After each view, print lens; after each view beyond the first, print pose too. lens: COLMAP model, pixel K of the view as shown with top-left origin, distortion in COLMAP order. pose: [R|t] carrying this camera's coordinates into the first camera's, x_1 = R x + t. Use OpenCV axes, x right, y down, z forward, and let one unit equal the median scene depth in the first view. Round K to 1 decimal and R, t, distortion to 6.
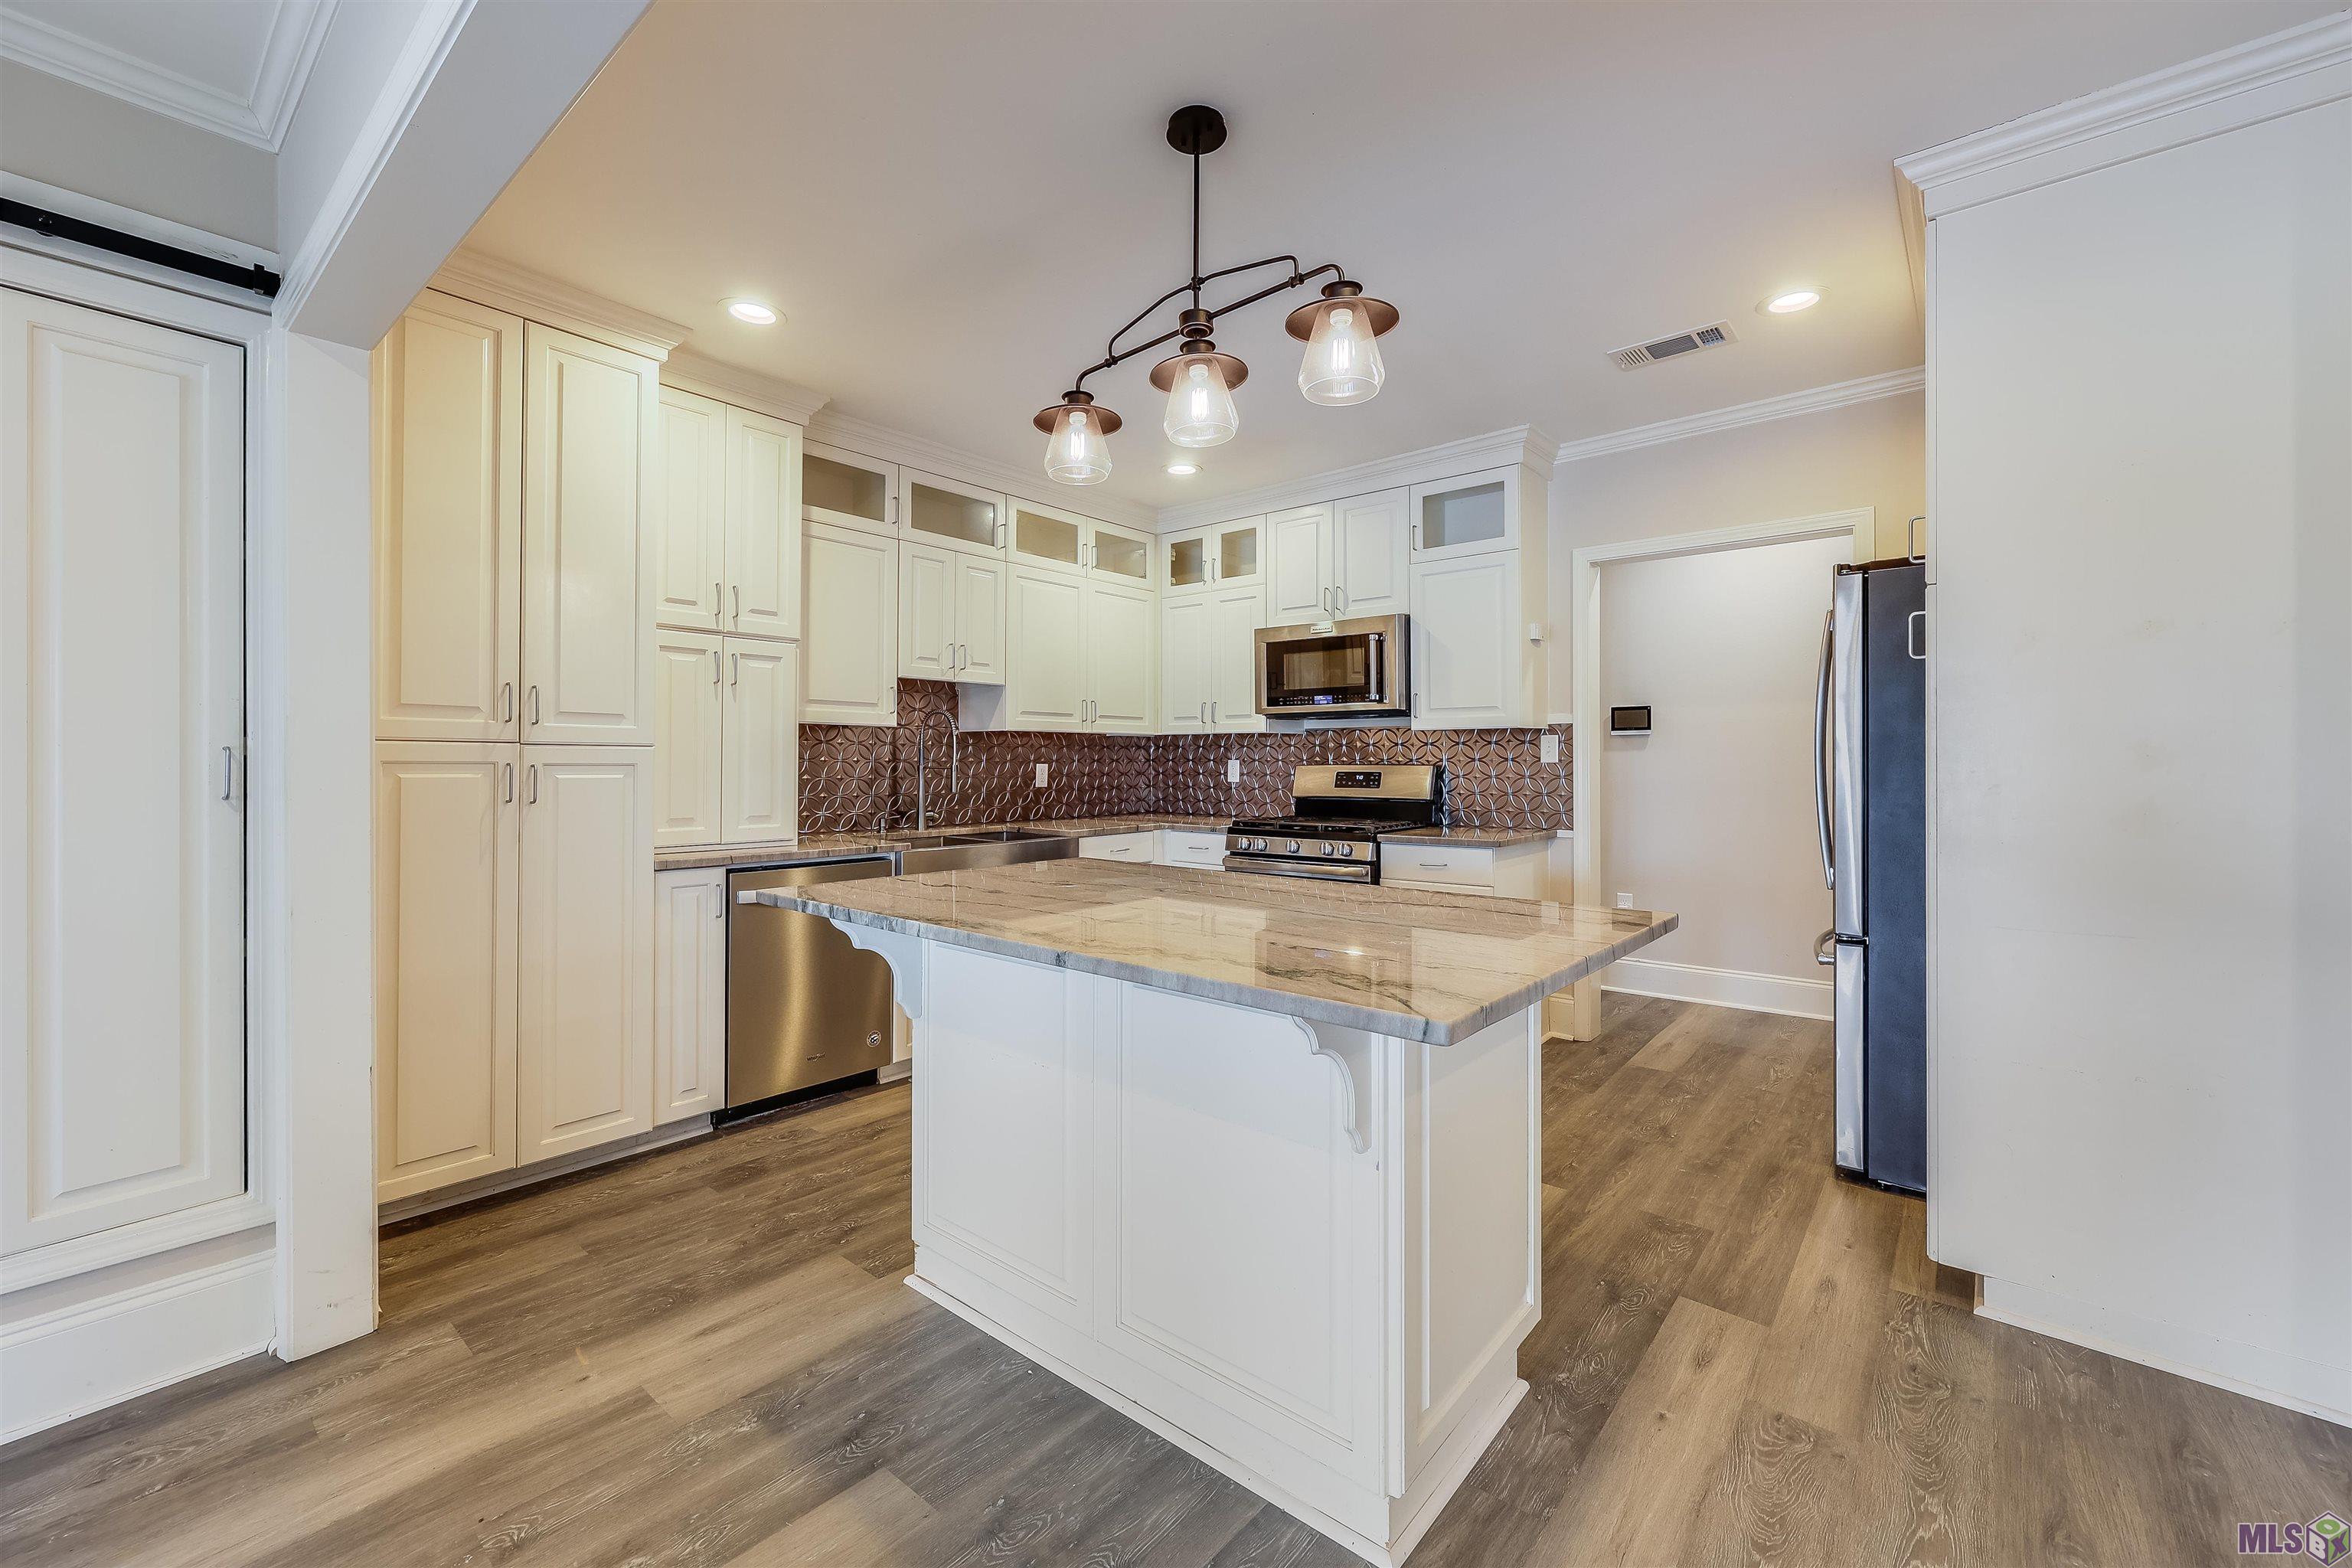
lens RADIAL K [[940.8, 0, 1187.9], [0, 940.8, 768.4], [0, 0, 1]] dist [0.001079, 0.000284]
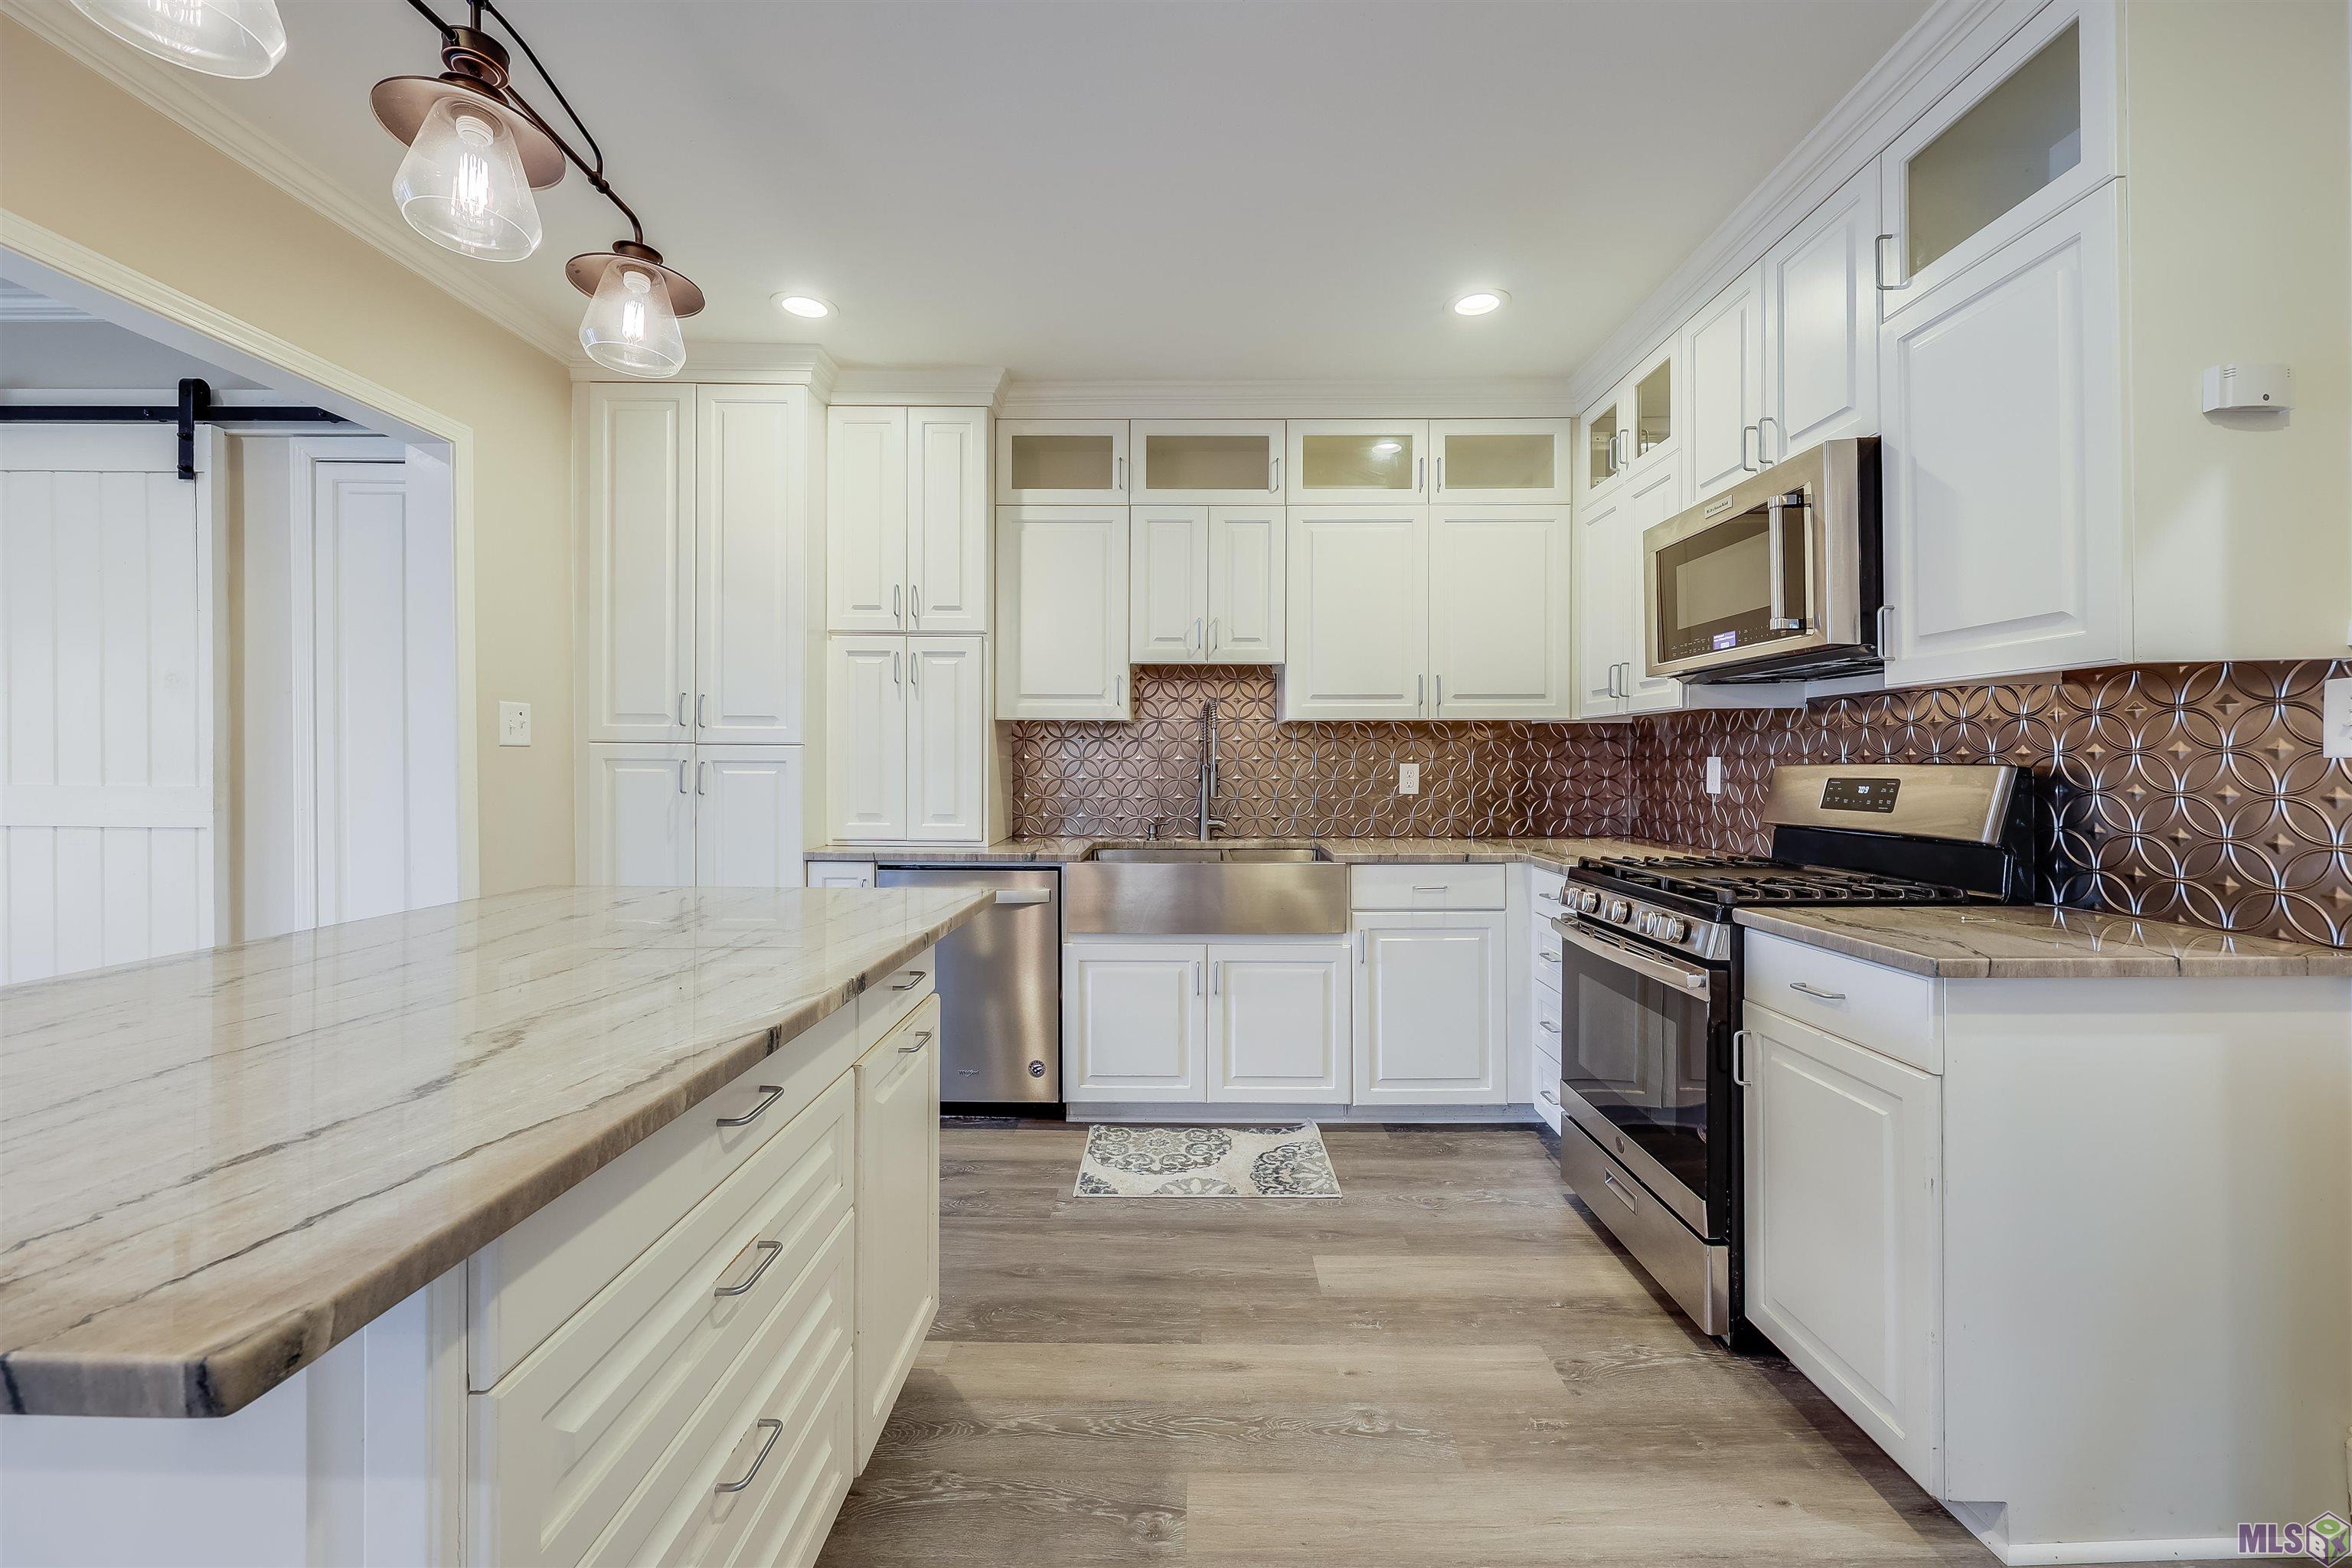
lens RADIAL K [[940.8, 0, 1187.9], [0, 940.8, 768.4], [0, 0, 1]] dist [0.001079, 0.000284]
pose [[0.639804, 0.004128, -0.768527, 0.371459], [-0.005811, 0.999983, 0.000534, 0.000005], [0.768516, 0.004125, 0.639817, 0.448347]]
